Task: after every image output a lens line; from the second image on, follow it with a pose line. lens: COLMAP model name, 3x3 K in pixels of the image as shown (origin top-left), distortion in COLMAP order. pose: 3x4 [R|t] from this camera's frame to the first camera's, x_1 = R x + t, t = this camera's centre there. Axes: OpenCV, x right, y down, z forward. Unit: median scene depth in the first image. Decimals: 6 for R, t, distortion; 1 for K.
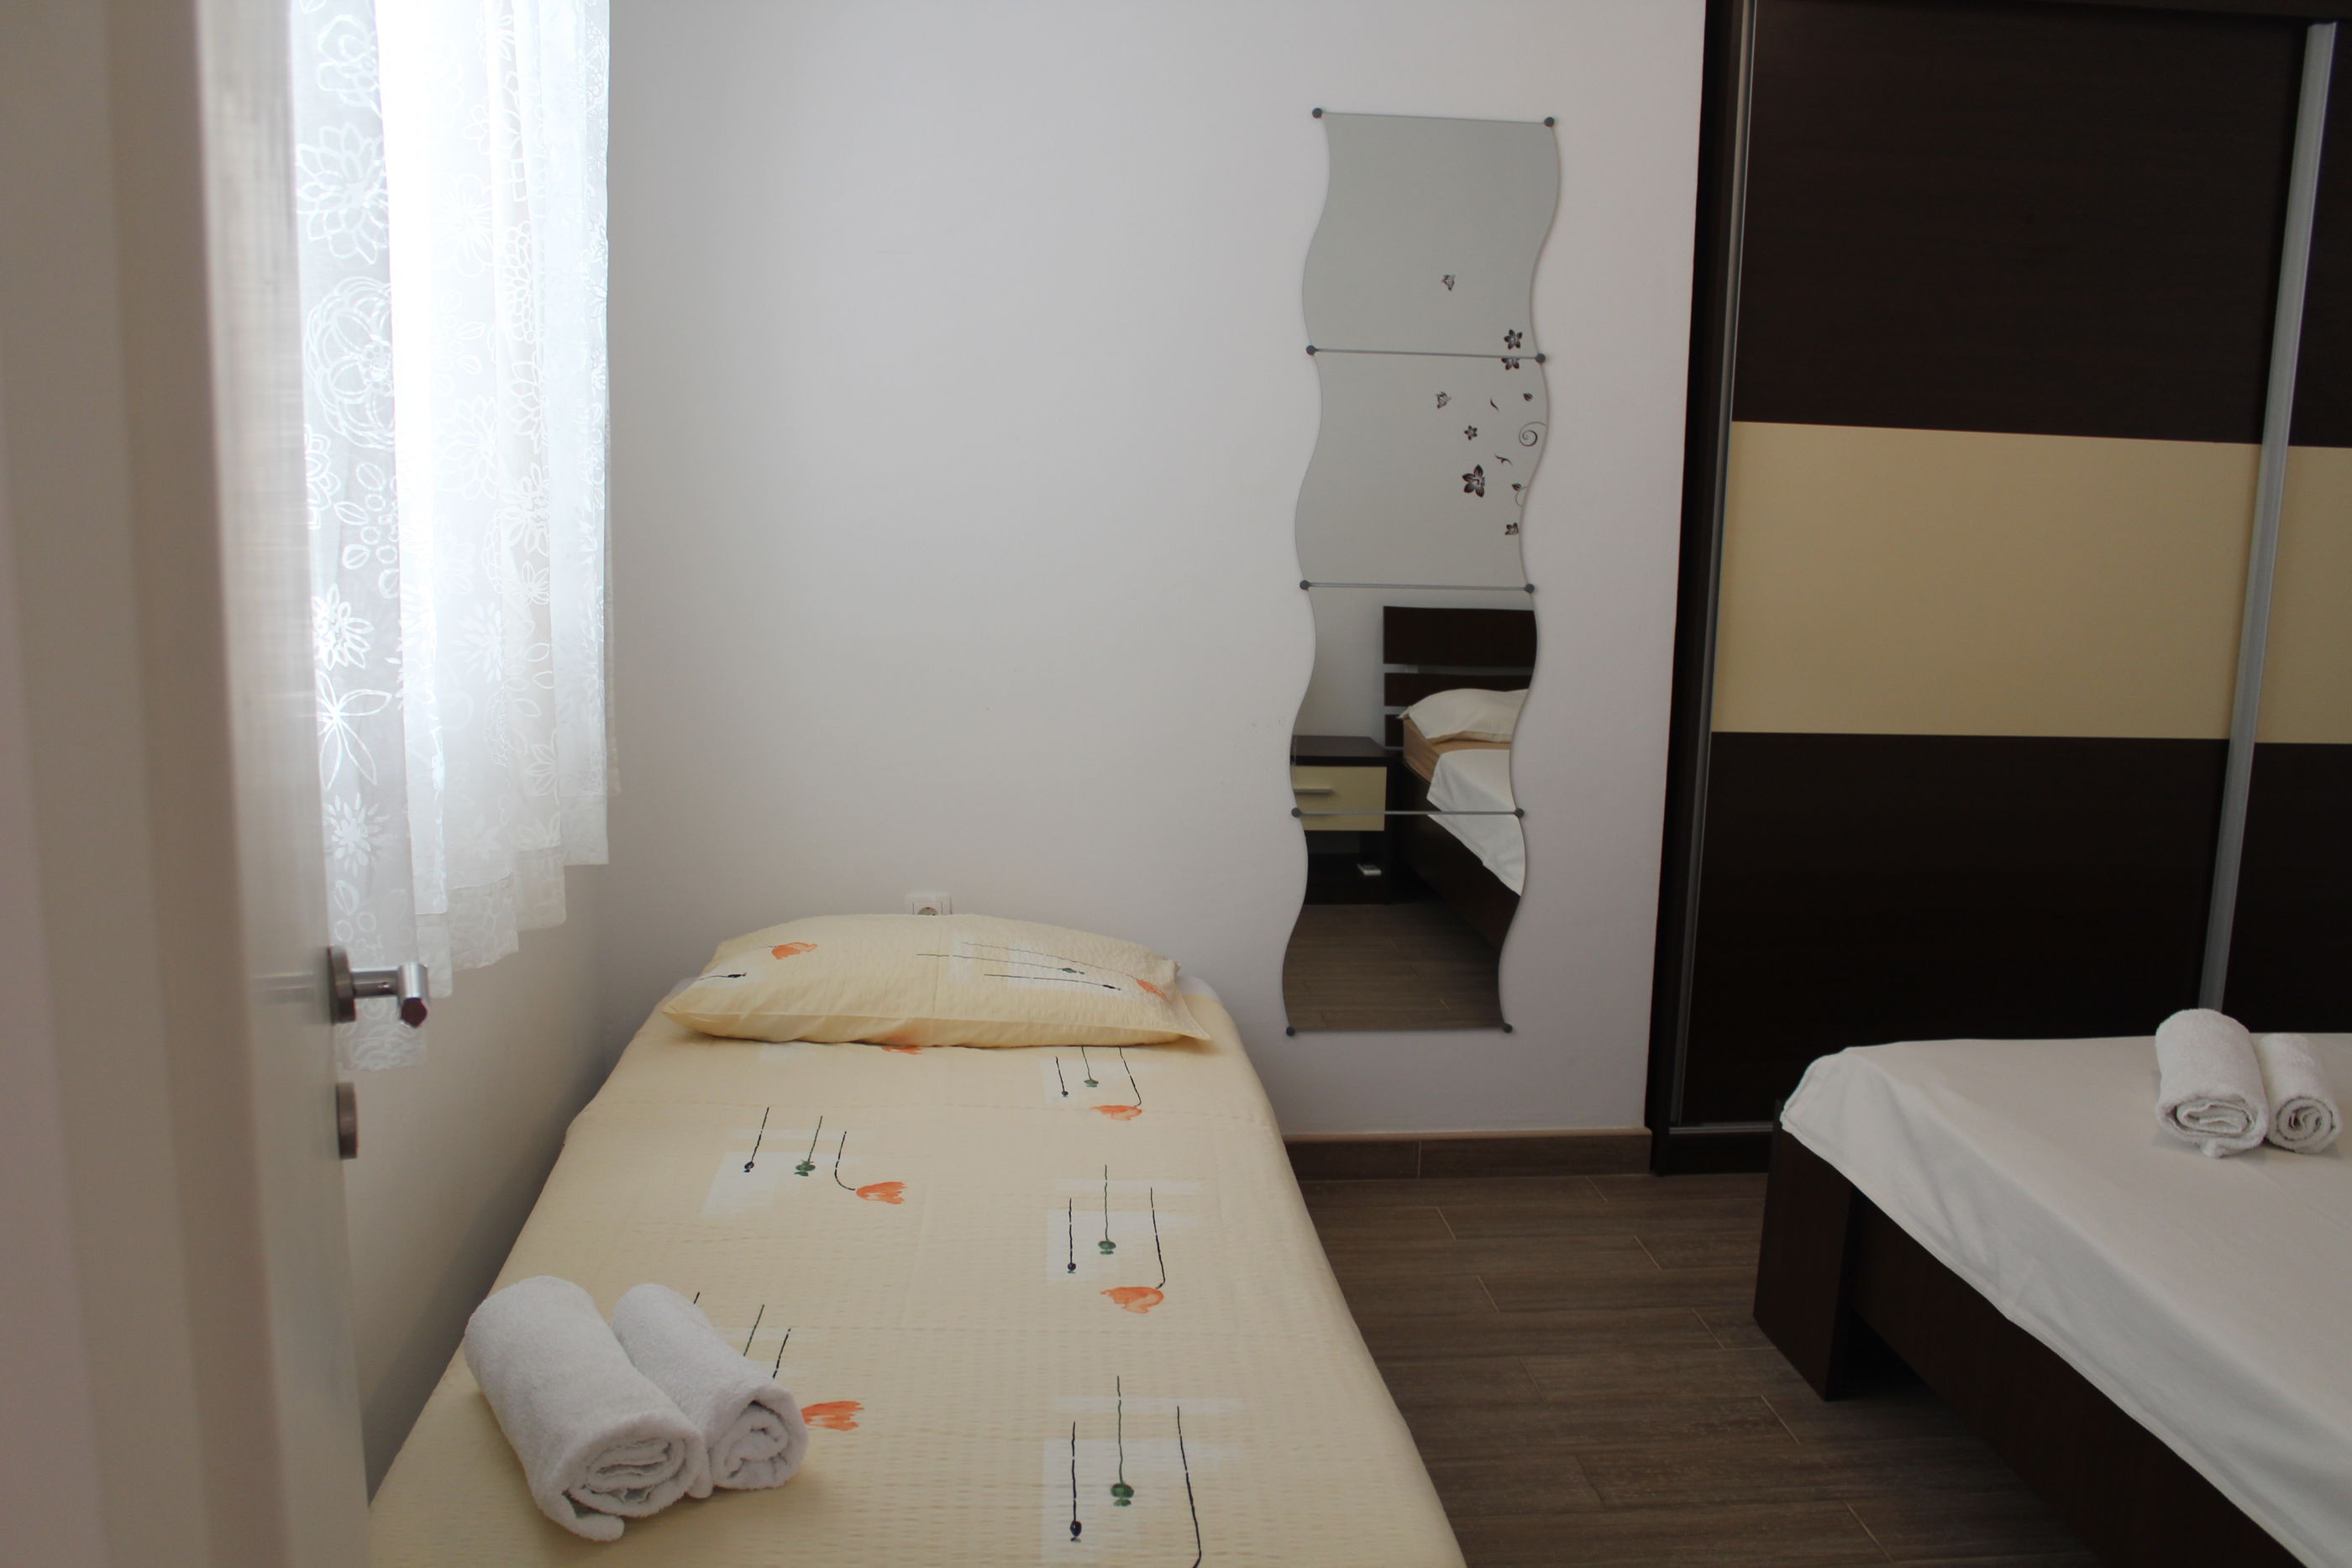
lens RADIAL K [[1950.2, 0, 1185.5], [0, 1950.2, 781.6], [0, 0, 1]] dist [-0.165860, 0.137130]
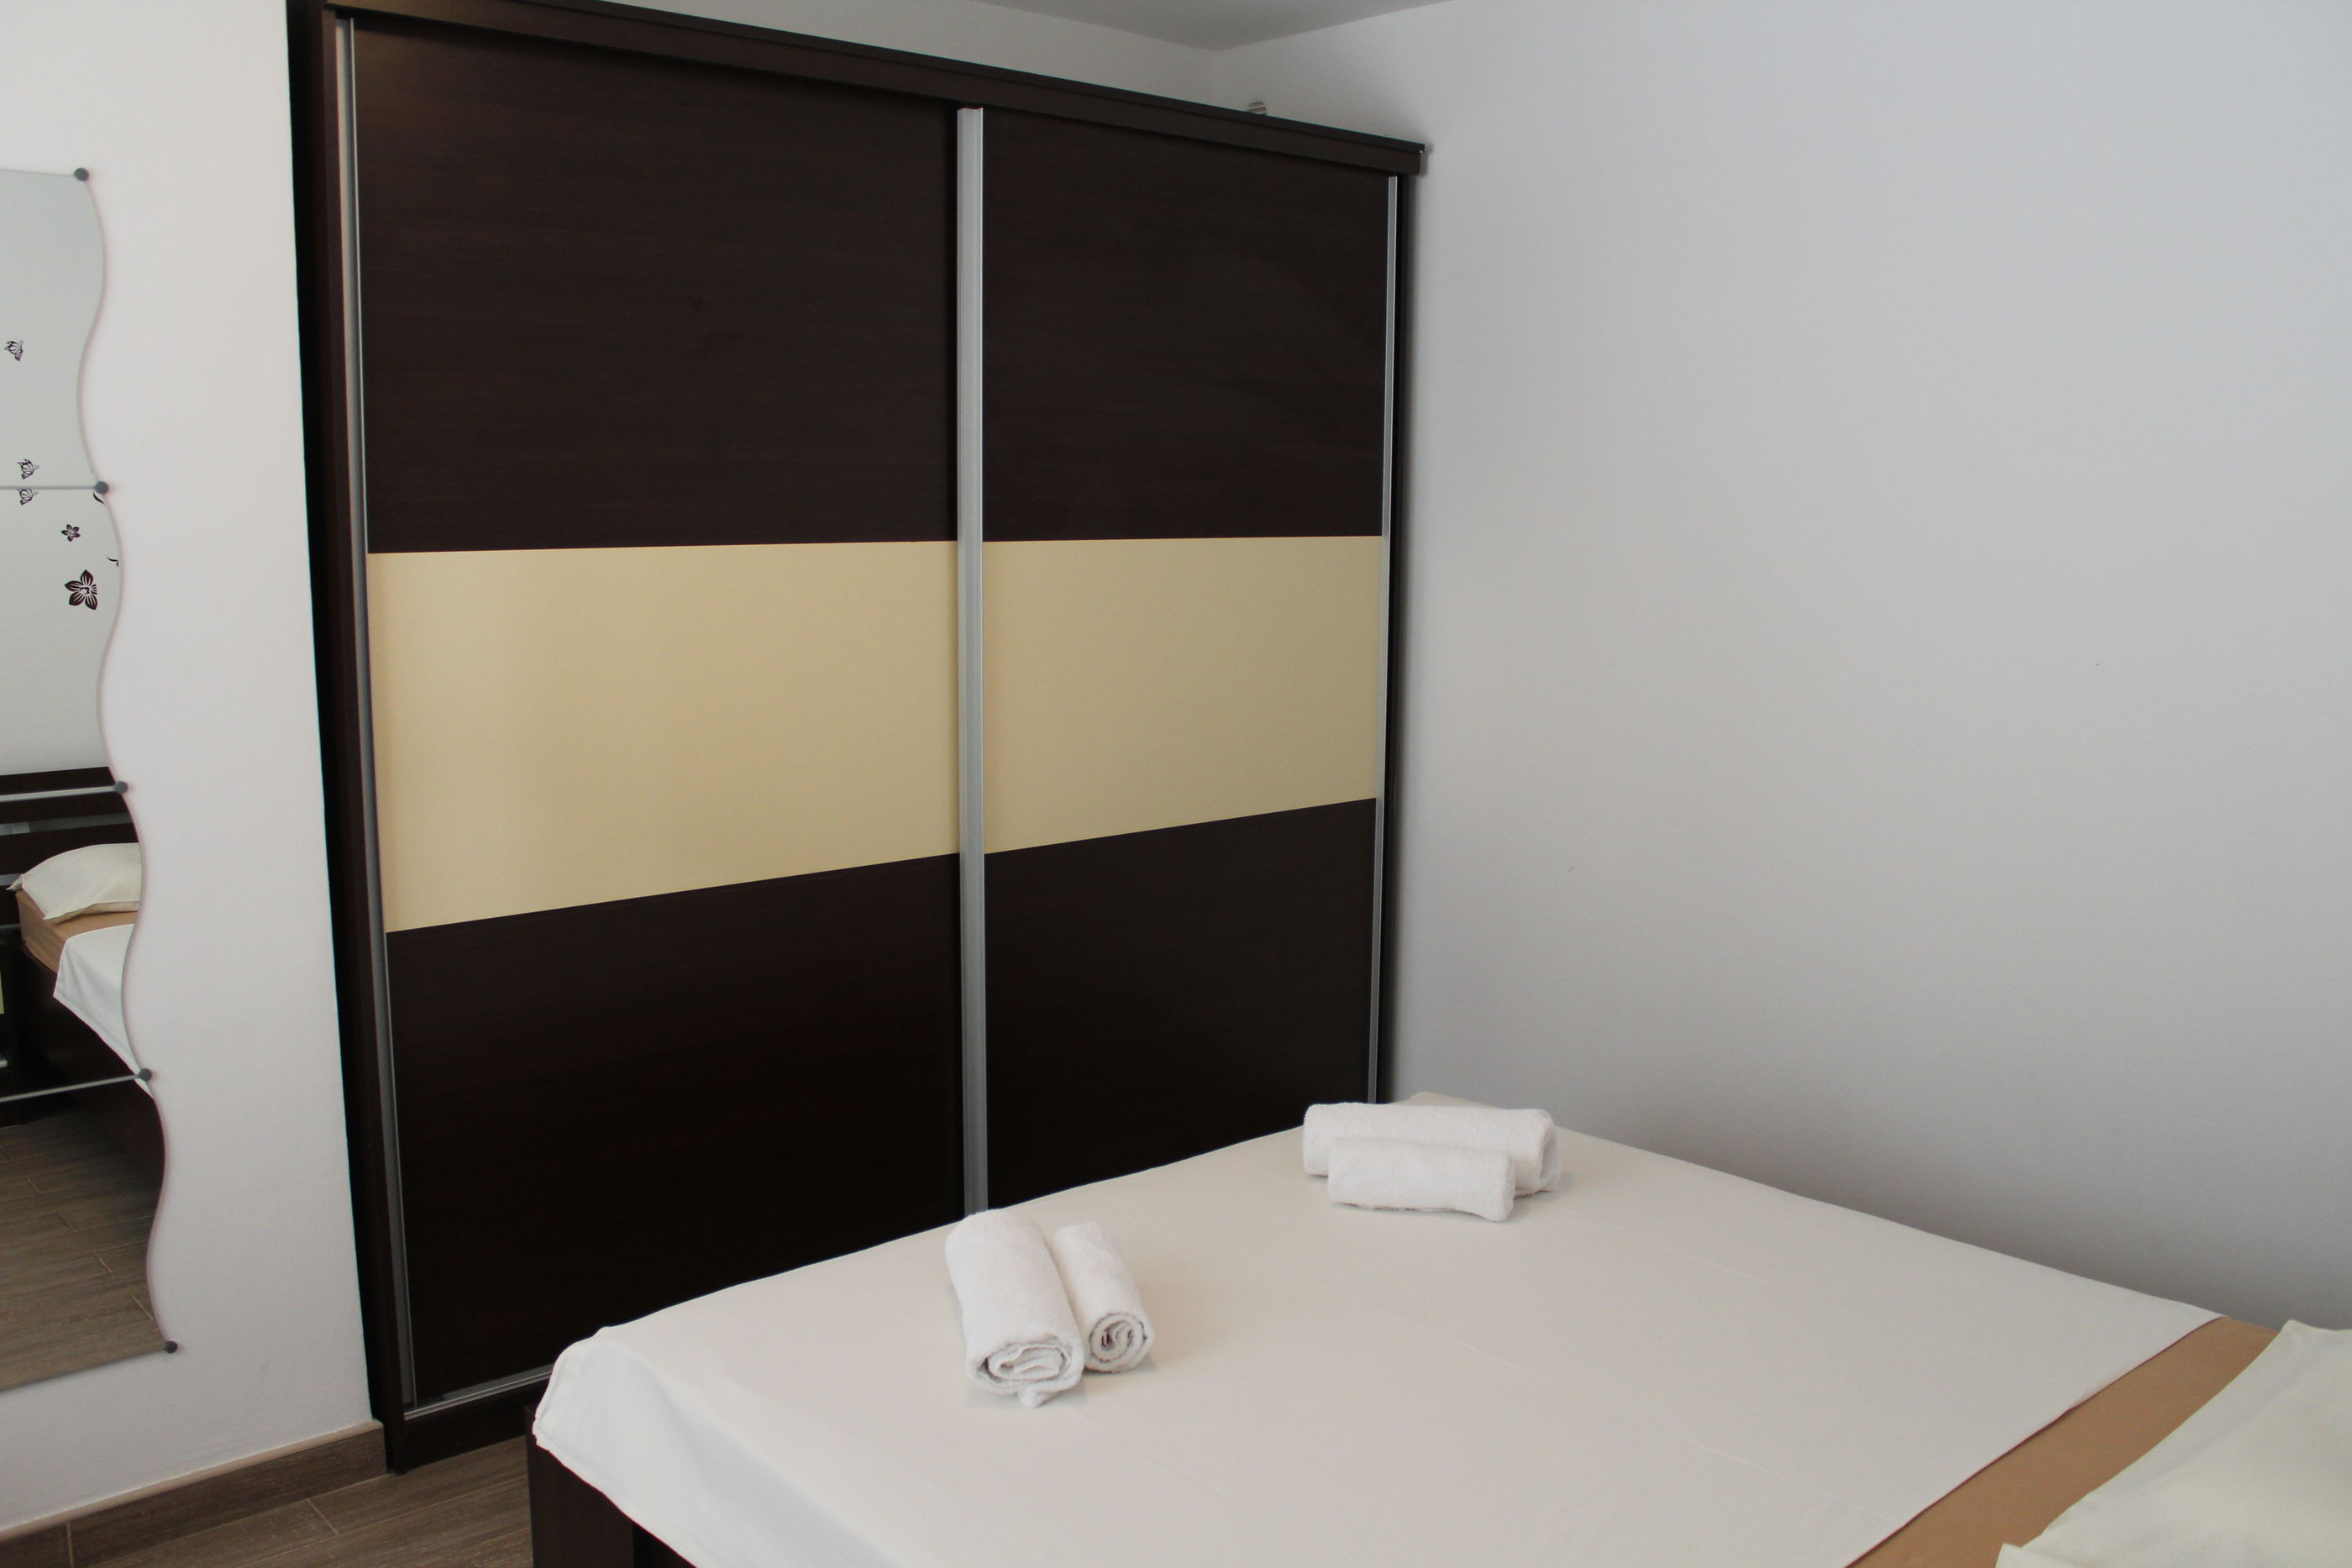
lens RADIAL K [[1950.2, 0, 1185.5], [0, 1950.2, 781.6], [0, 0, 1]] dist [-0.165860, 0.137130]
pose [[0.793733, -0.105060, 0.599125, 0.071859], [0.114807, 0.993143, 0.022055, -0.073627], [-0.597334, 0.051278, 0.800352, 0.163184]]
